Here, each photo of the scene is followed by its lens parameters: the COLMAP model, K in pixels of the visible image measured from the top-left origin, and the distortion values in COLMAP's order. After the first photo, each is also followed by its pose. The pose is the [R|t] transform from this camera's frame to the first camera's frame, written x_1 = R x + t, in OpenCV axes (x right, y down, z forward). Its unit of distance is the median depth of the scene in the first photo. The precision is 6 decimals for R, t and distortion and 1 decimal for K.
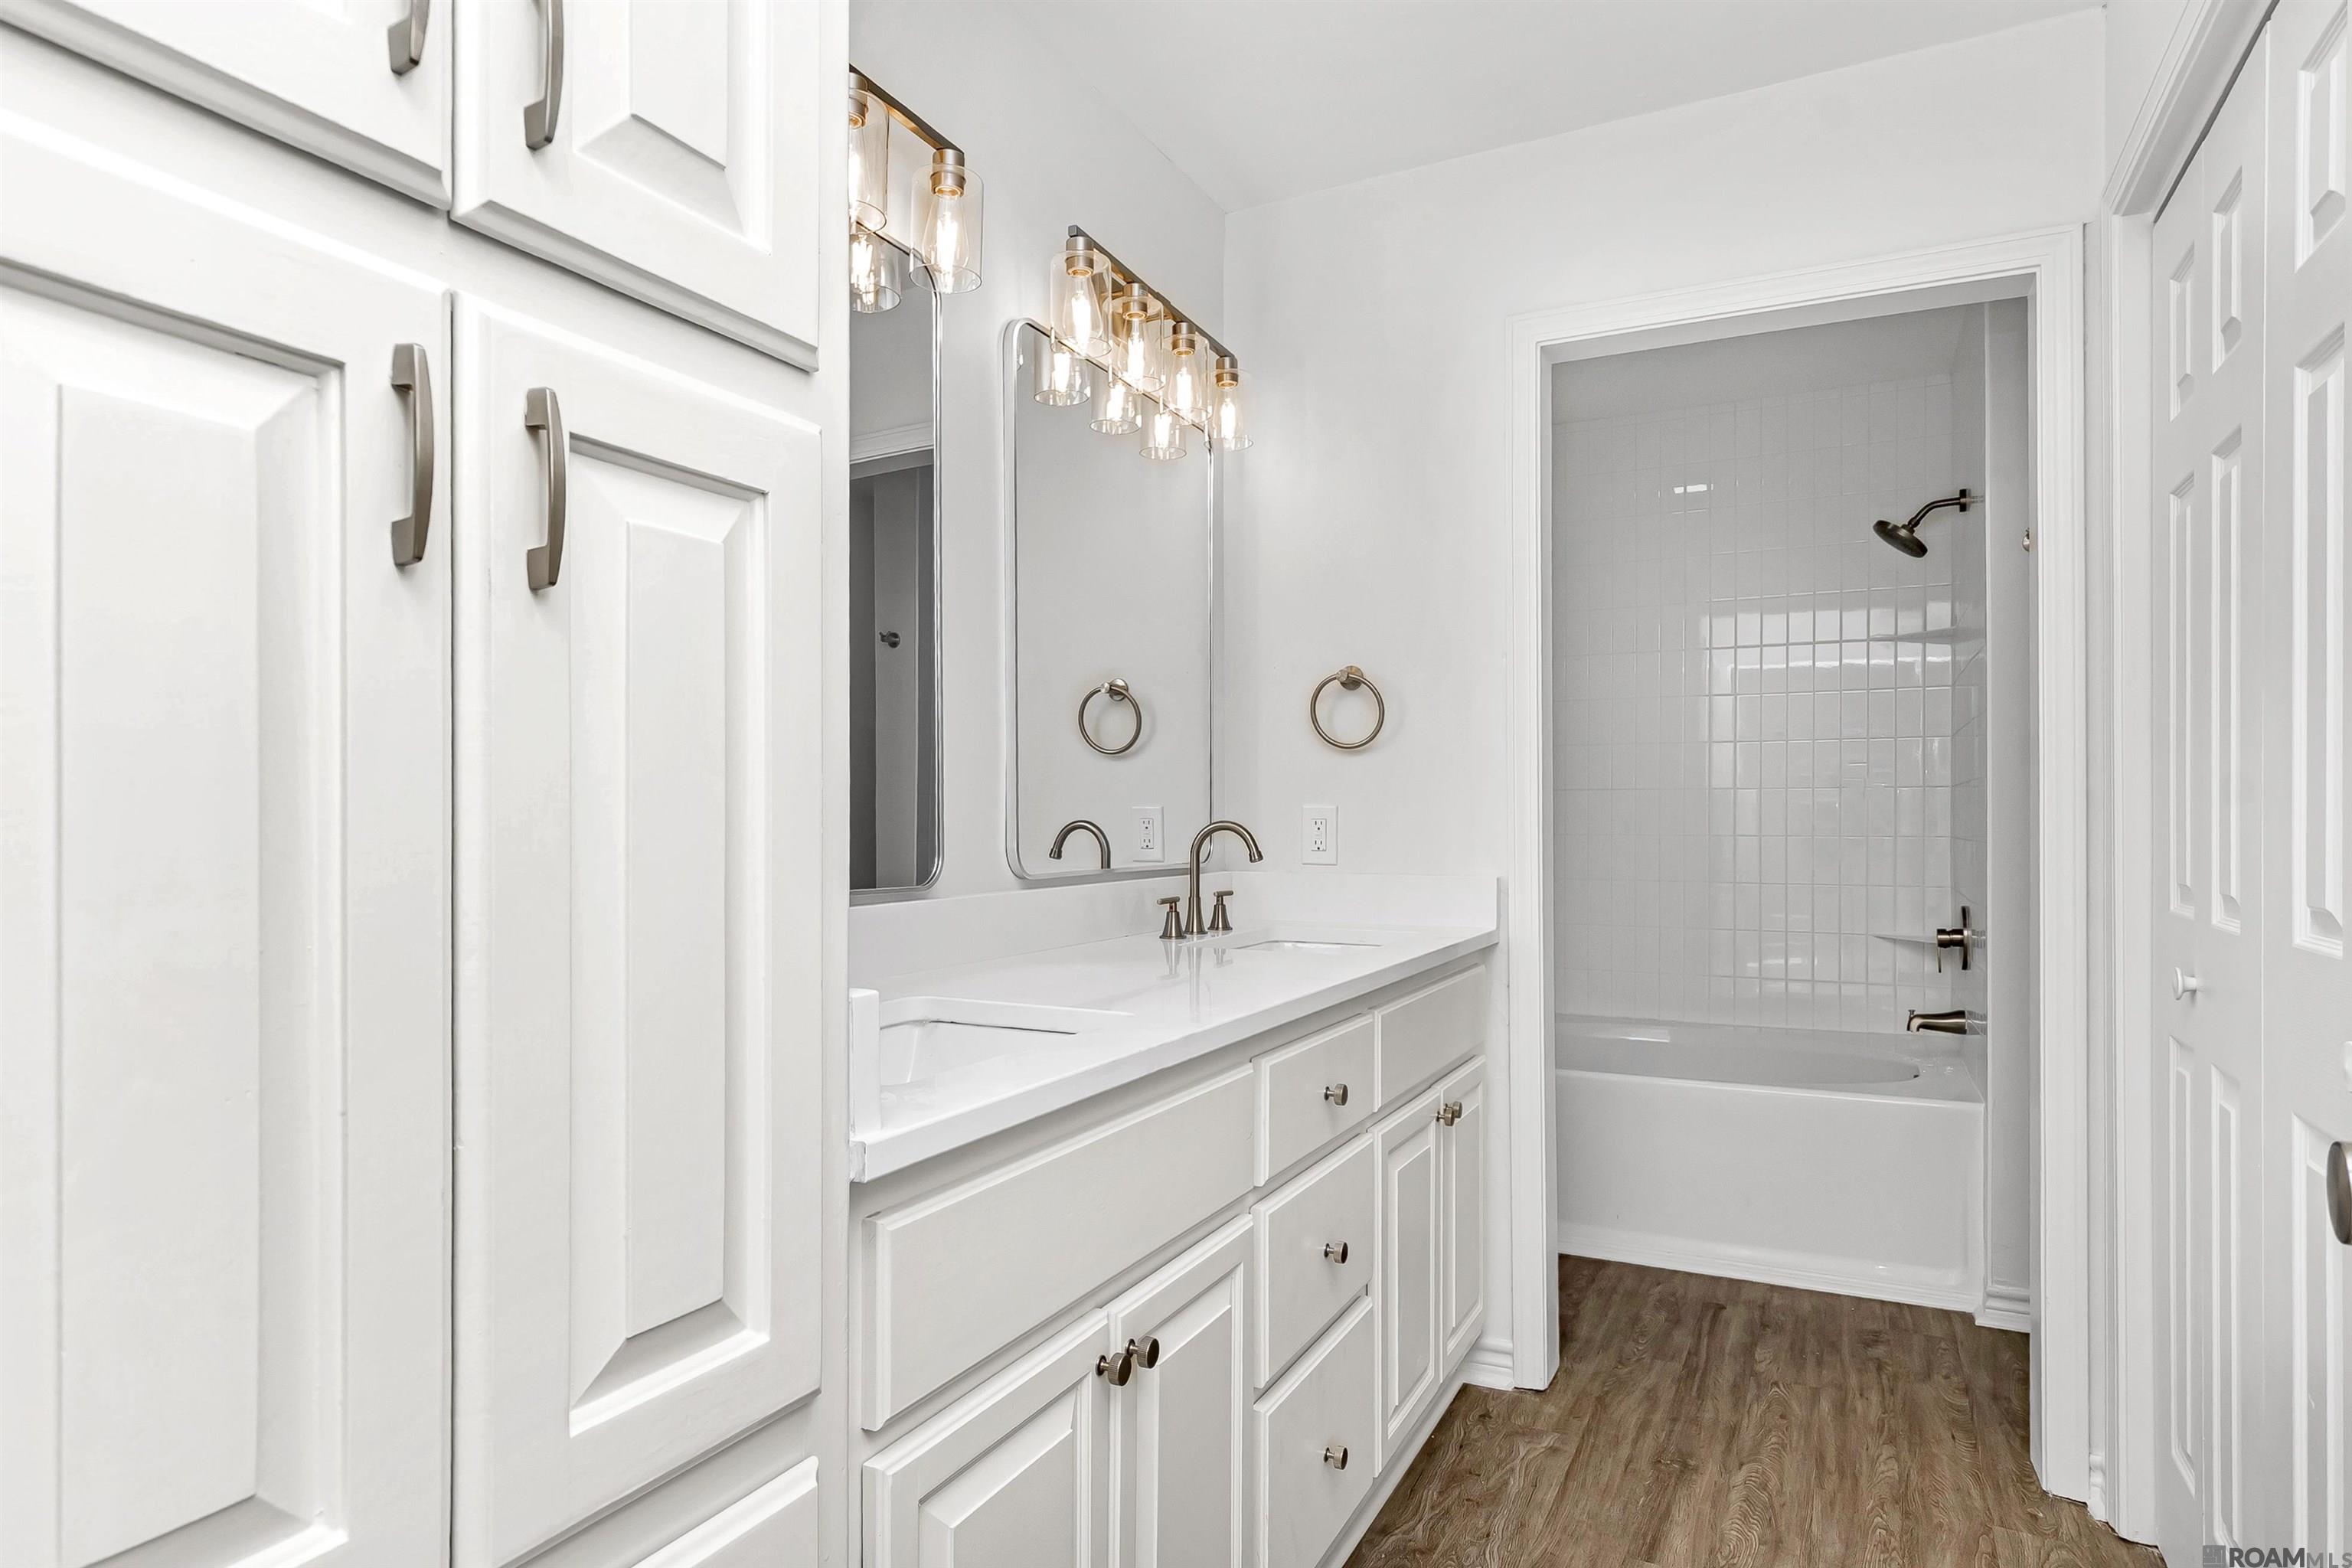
lens RADIAL K [[1246.6, 0, 1174.1], [0, 1246.6, 784.7], [0, 0, 1]] dist [-0.001160, -0.000028]
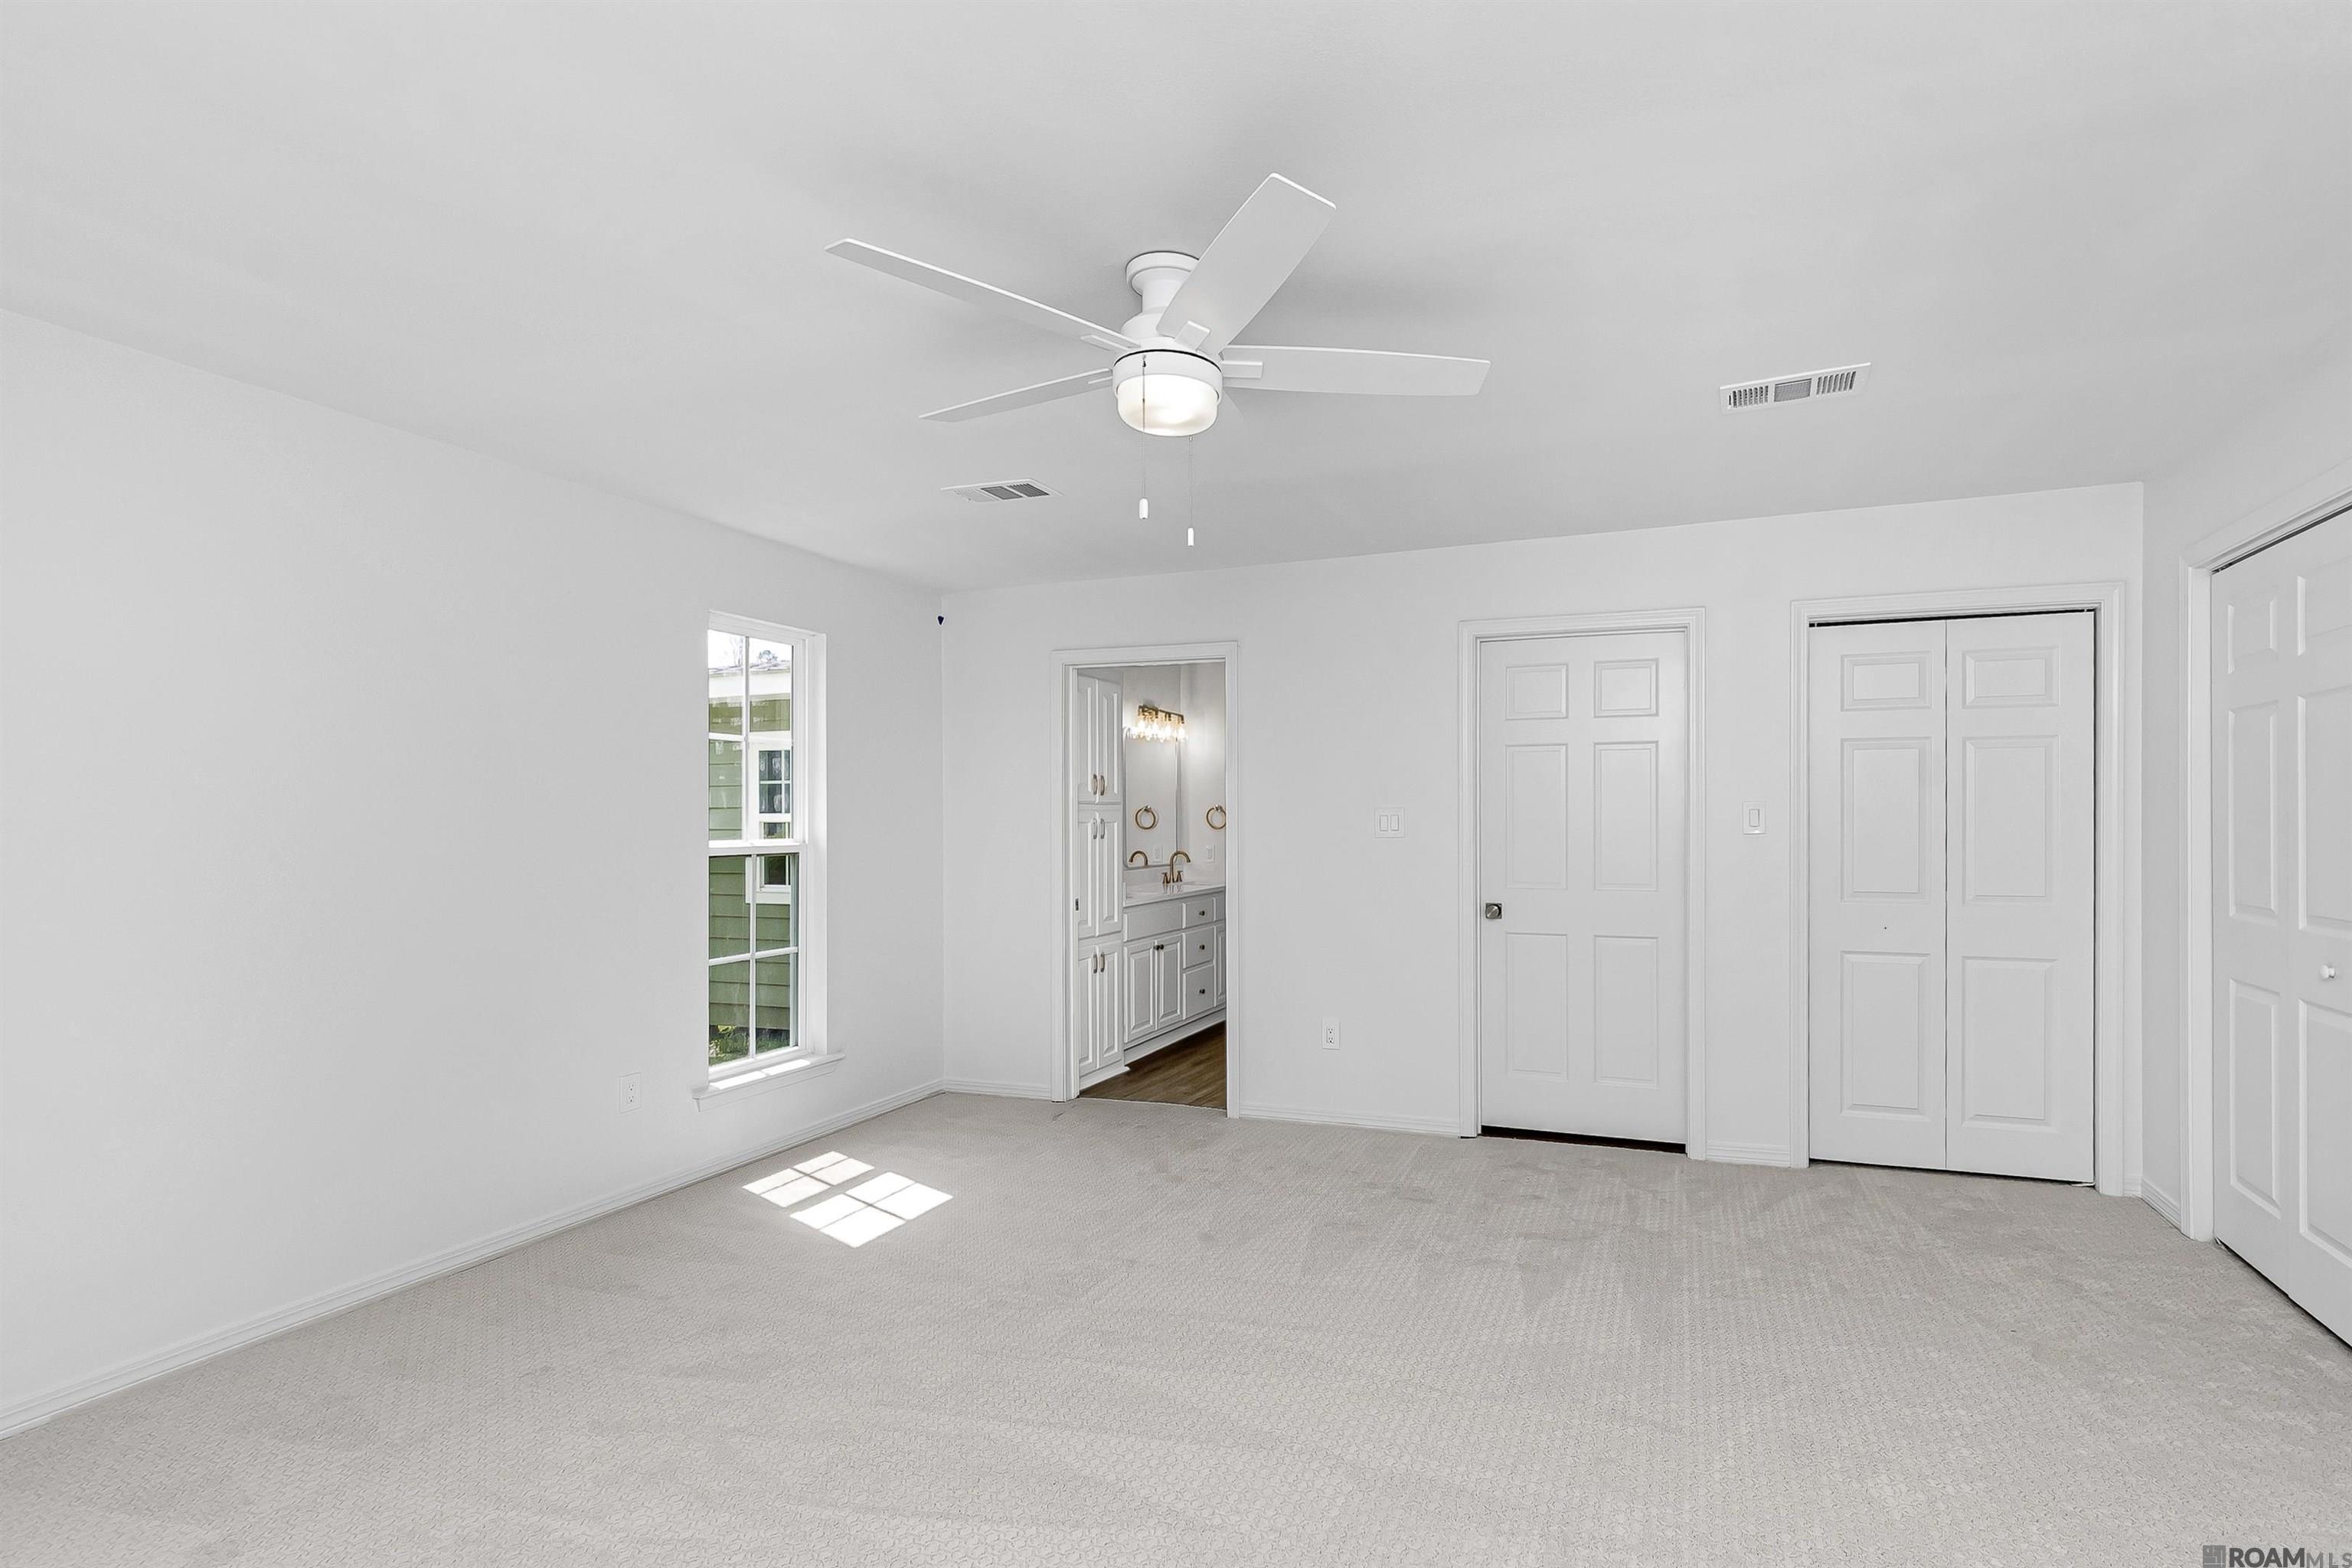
lens RADIAL K [[1063.7, 0, 1181.2], [0, 1063.7, 799.7], [0, 0, 1]] dist [0.022281, 0.000438]
pose [[0.999851, -0.002399, 0.017094, -0.008197], [0.002434, 0.999995, -0.002023, -0.112474], [-0.017089, 0.002064, 0.999852, -2.041388]]
